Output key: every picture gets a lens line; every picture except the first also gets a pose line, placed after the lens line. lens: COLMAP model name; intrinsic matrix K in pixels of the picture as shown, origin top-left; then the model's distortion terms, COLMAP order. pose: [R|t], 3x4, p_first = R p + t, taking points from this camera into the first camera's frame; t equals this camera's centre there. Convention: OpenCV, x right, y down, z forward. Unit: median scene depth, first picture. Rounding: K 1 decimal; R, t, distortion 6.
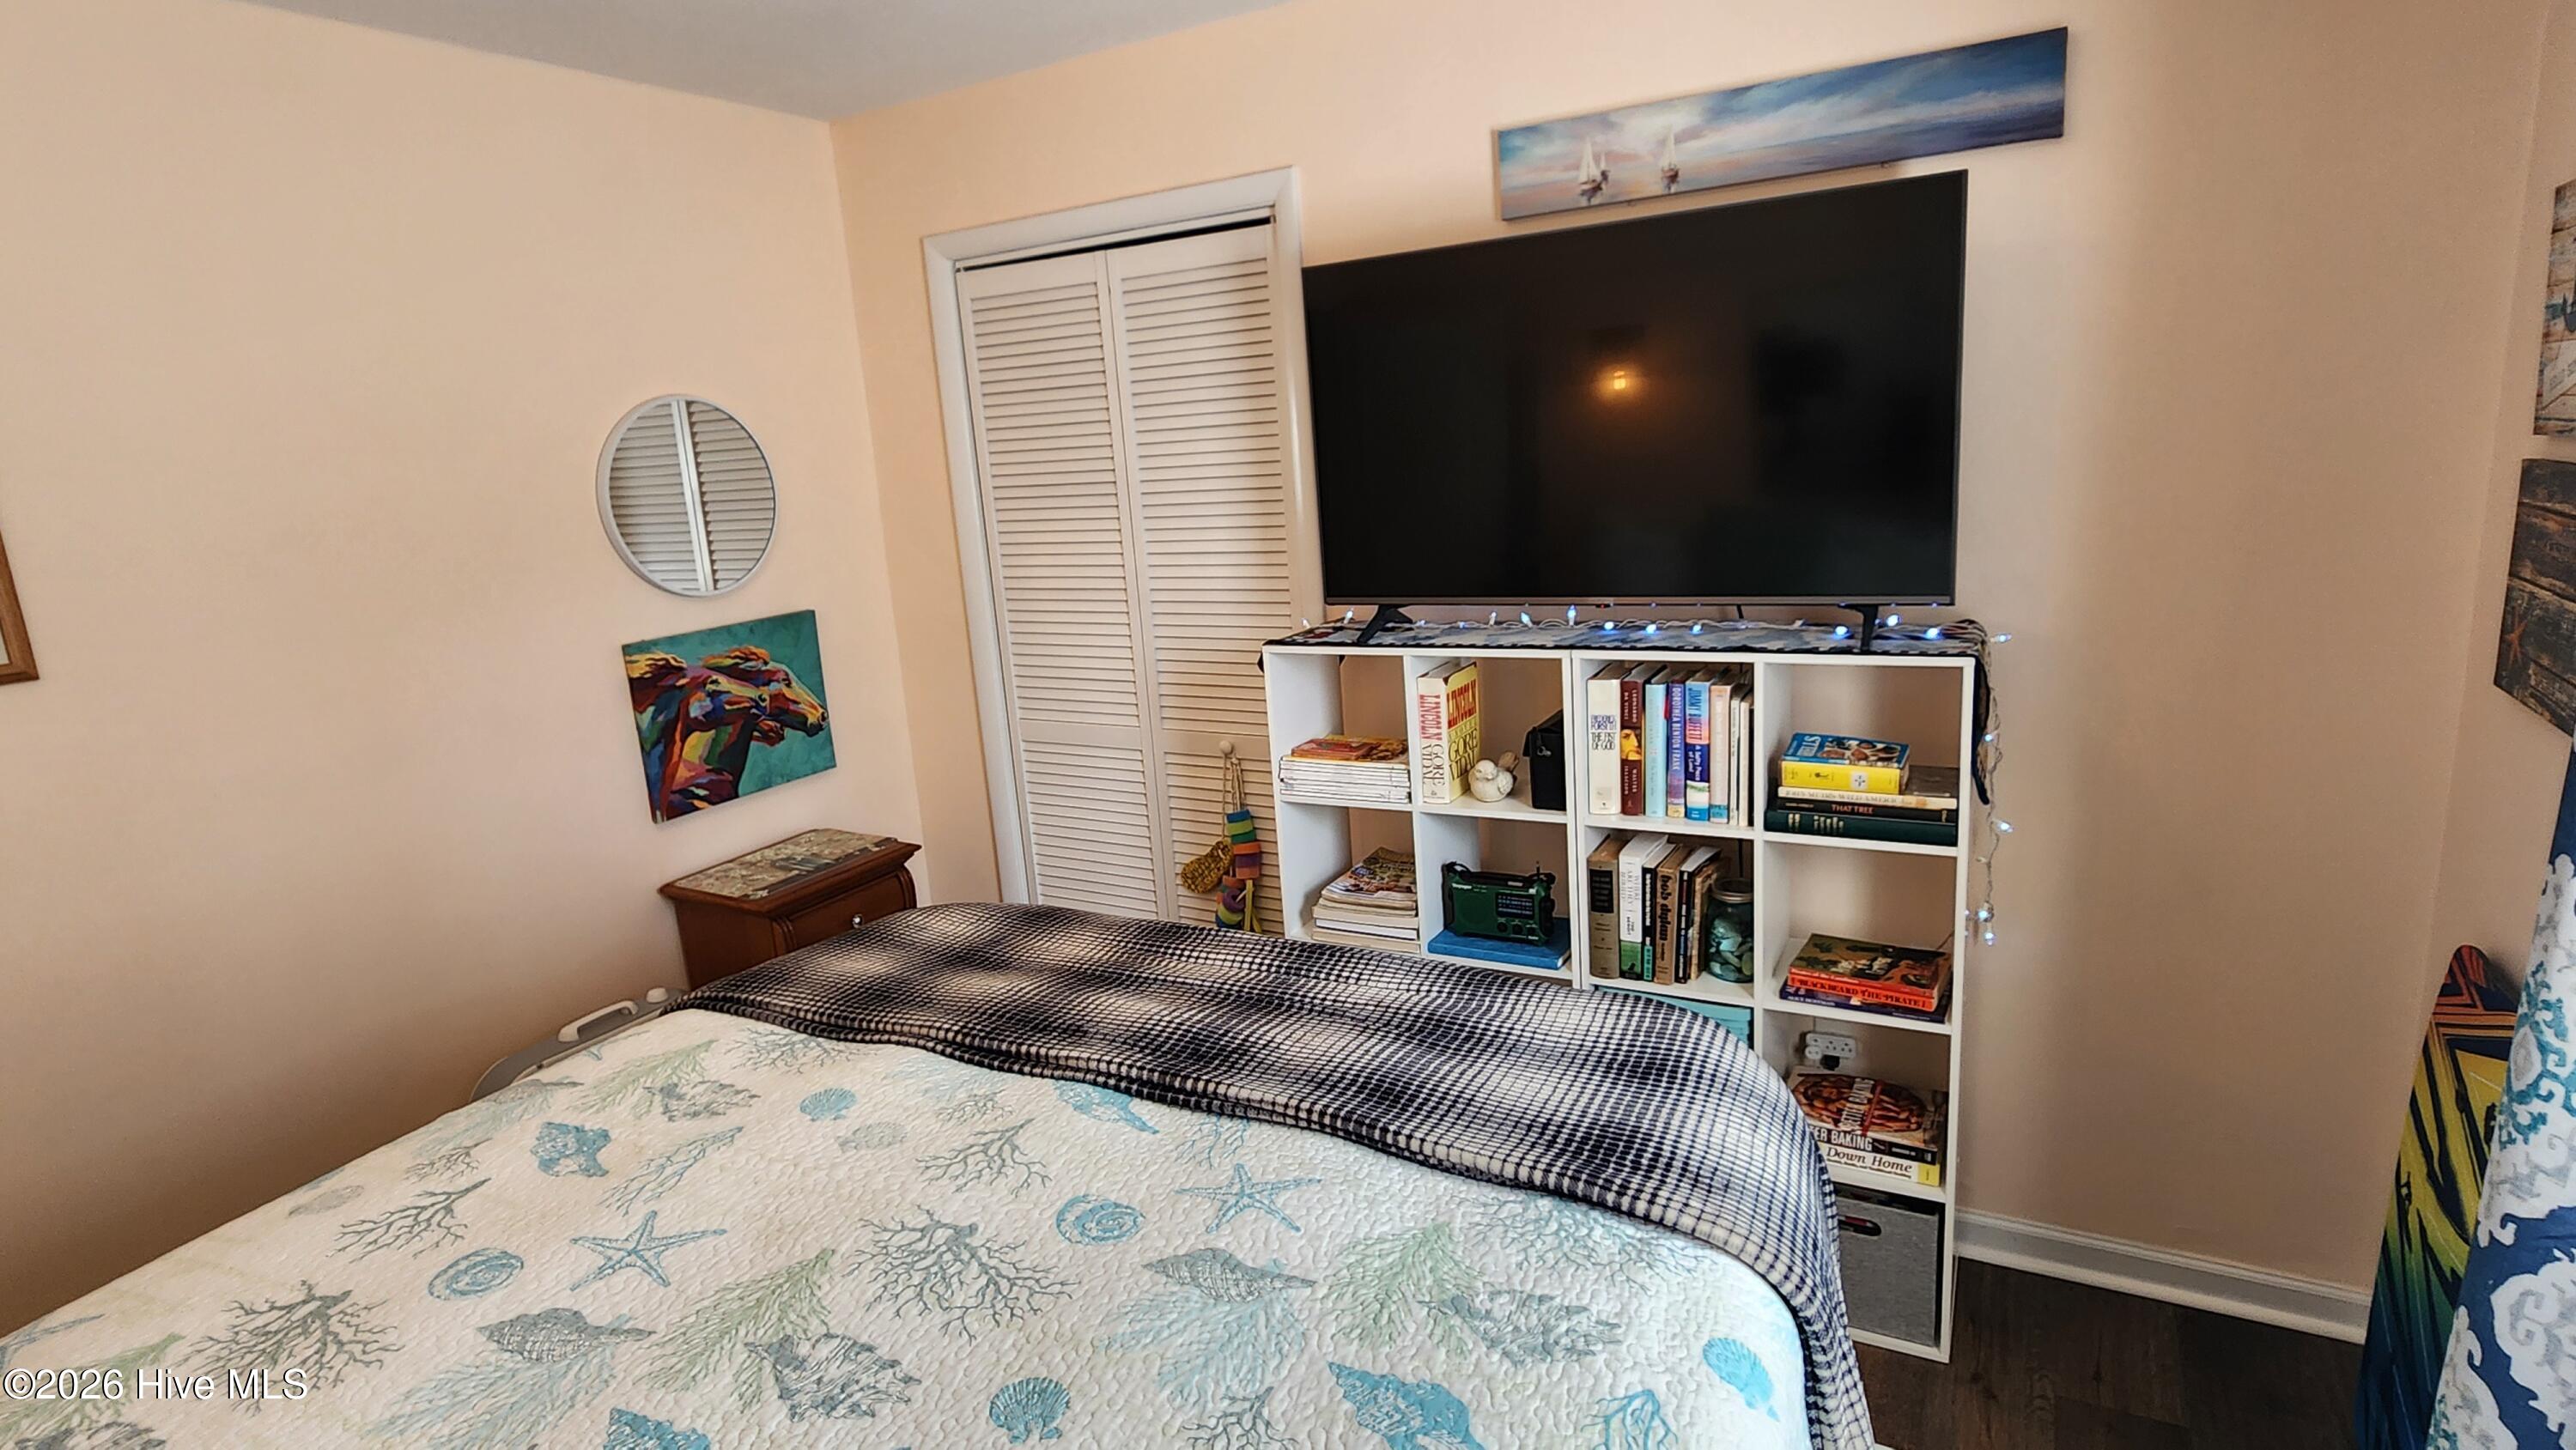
lens RADIAL K [[1313.6, 0, 1270.2], [0, 1313.6, 719.2], [0, 0, 1]] dist [-0.011272, 0.007584]
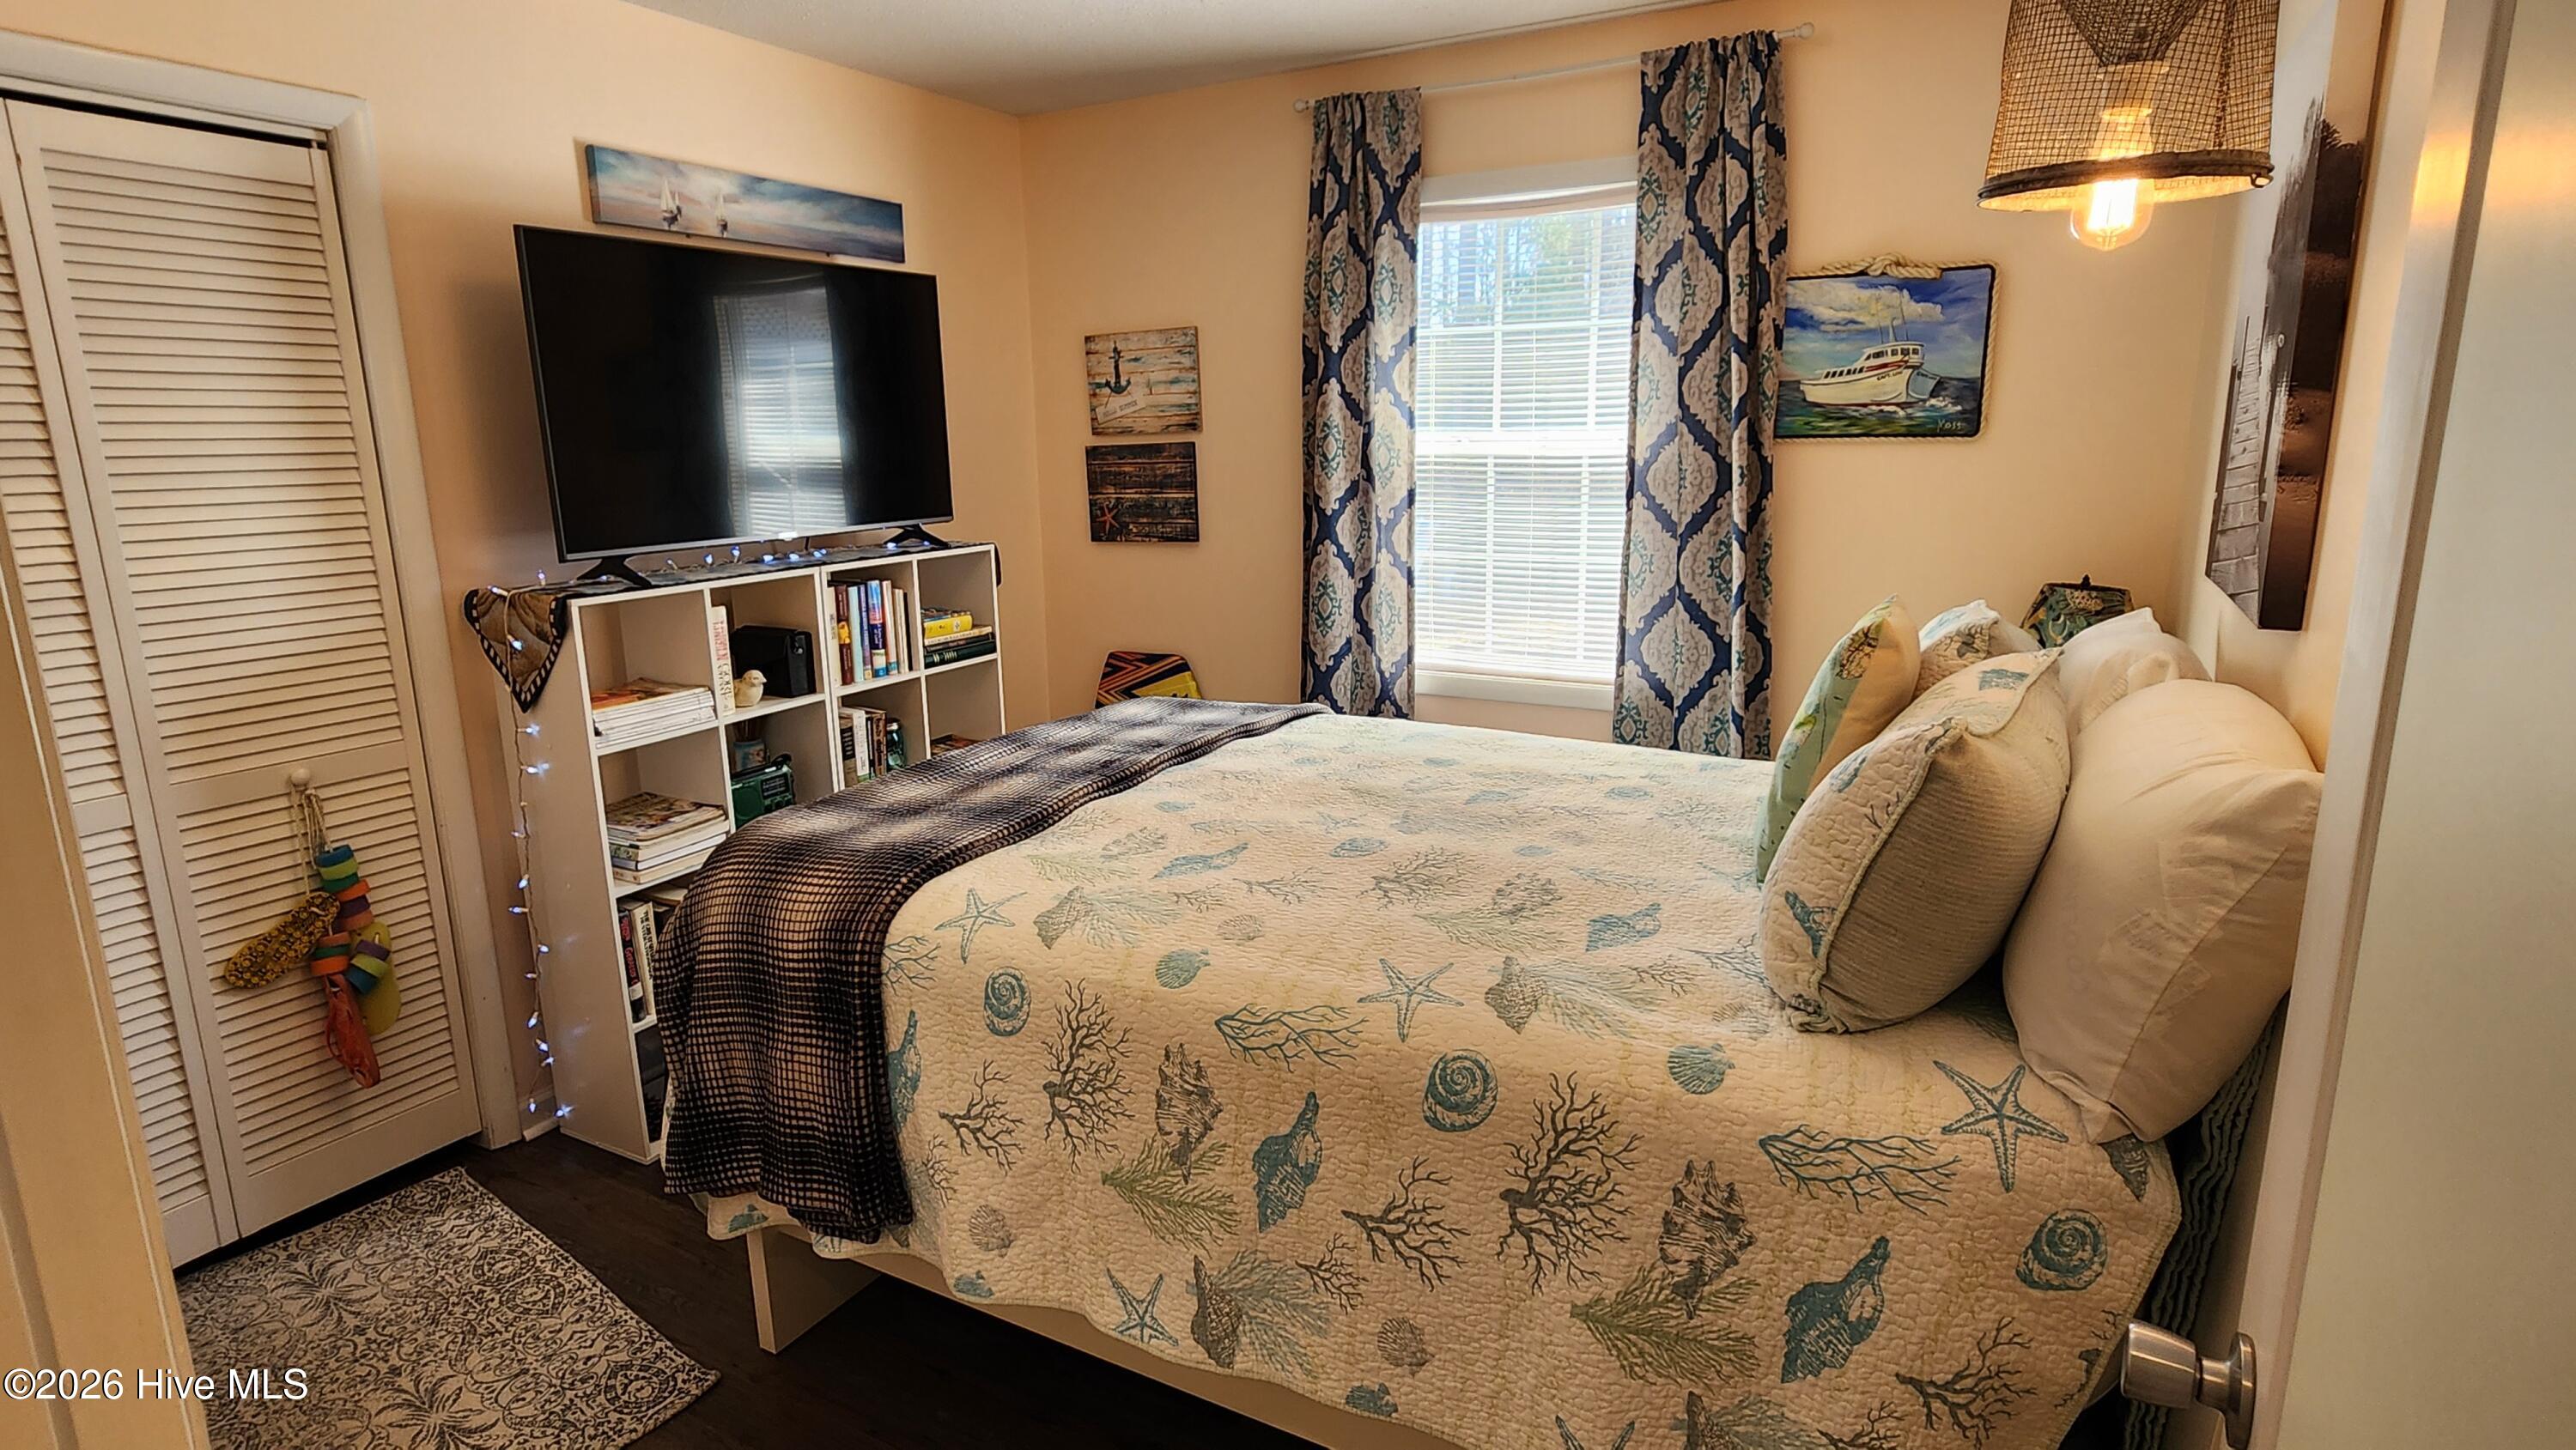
lens RADIAL K [[1313.6, 0, 1281.1], [0, 1313.6, 716.2], [0, 0, 1]] dist [-0.011272, 0.007584]
pose [[-0.018324, -0.141504, 0.989768, -1.147324], [0.232690, 0.962149, 0.141863, 0.015373], [-0.972378, 0.232909, 0.015296, 0.554546]]
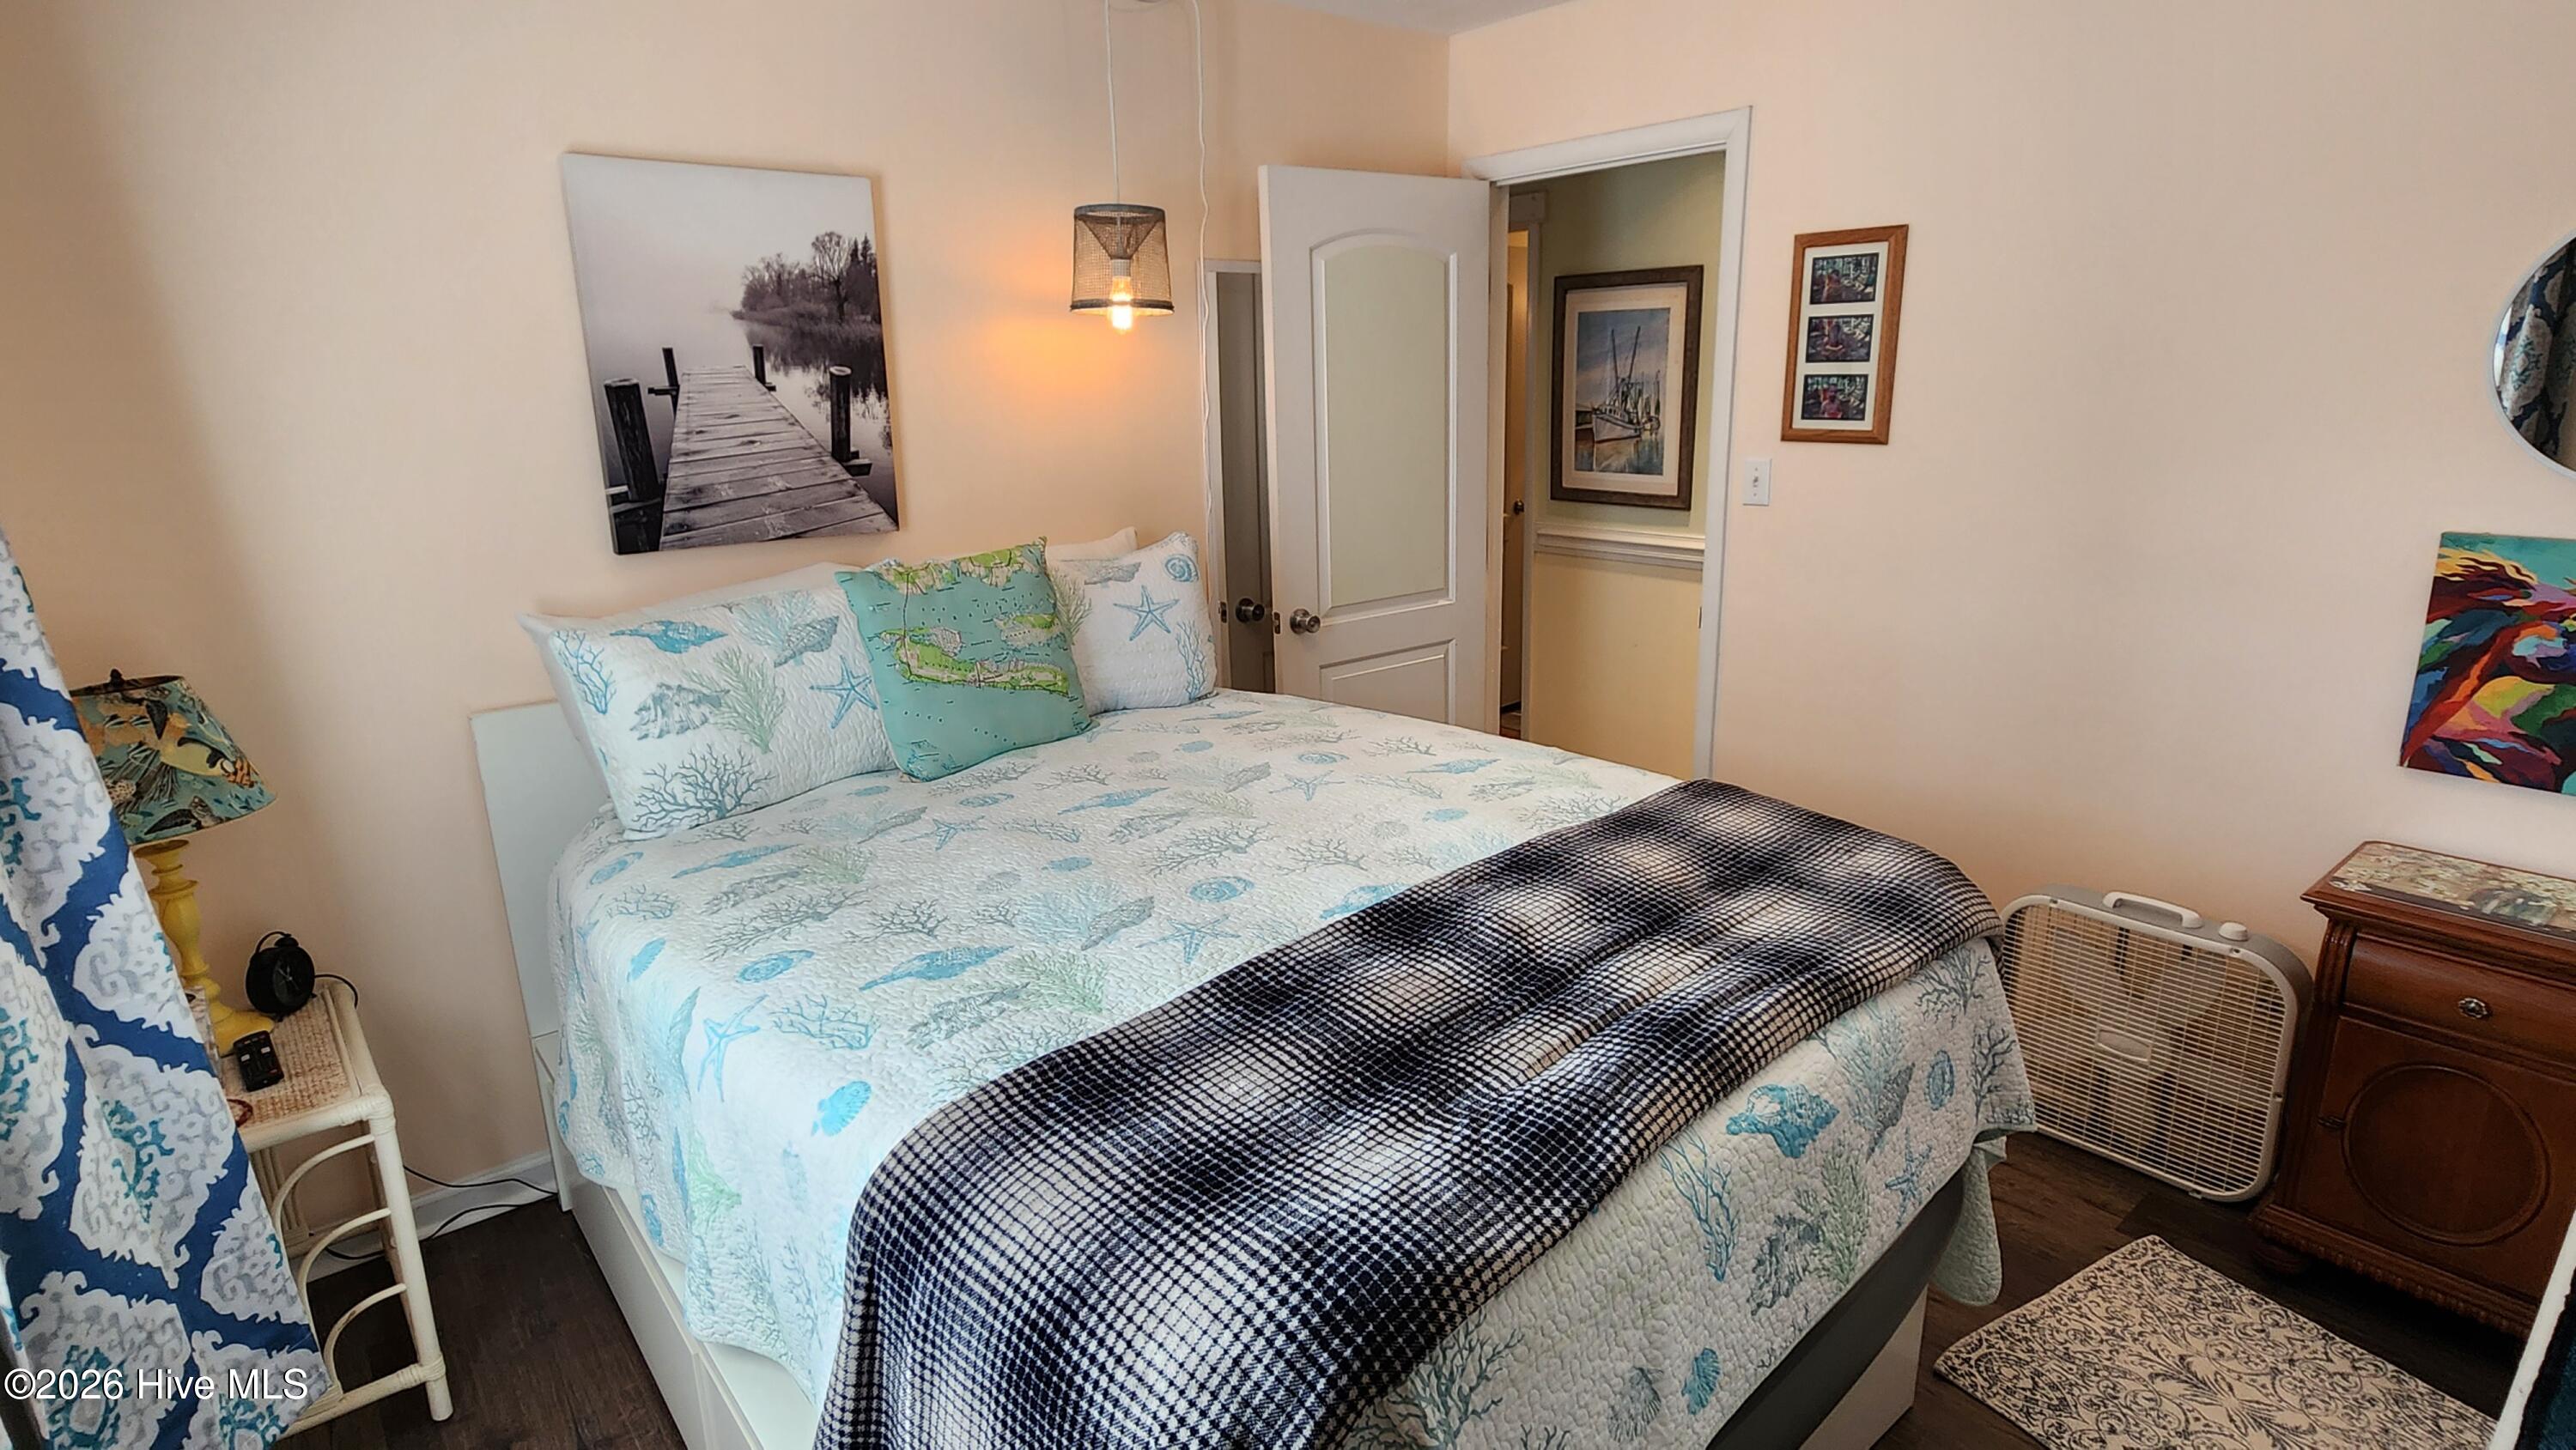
lens RADIAL K [[1313.6, 0, 1288.0], [0, 1313.6, 725.9], [0, 0, 1]] dist [-0.011272, 0.007584]
pose [[-0.346669, 0.322171, -0.880924, 0.576392], [-0.152803, 0.907221, 0.391920, -0.192132], [0.925458, 0.270475, -0.265276, 0.778118]]
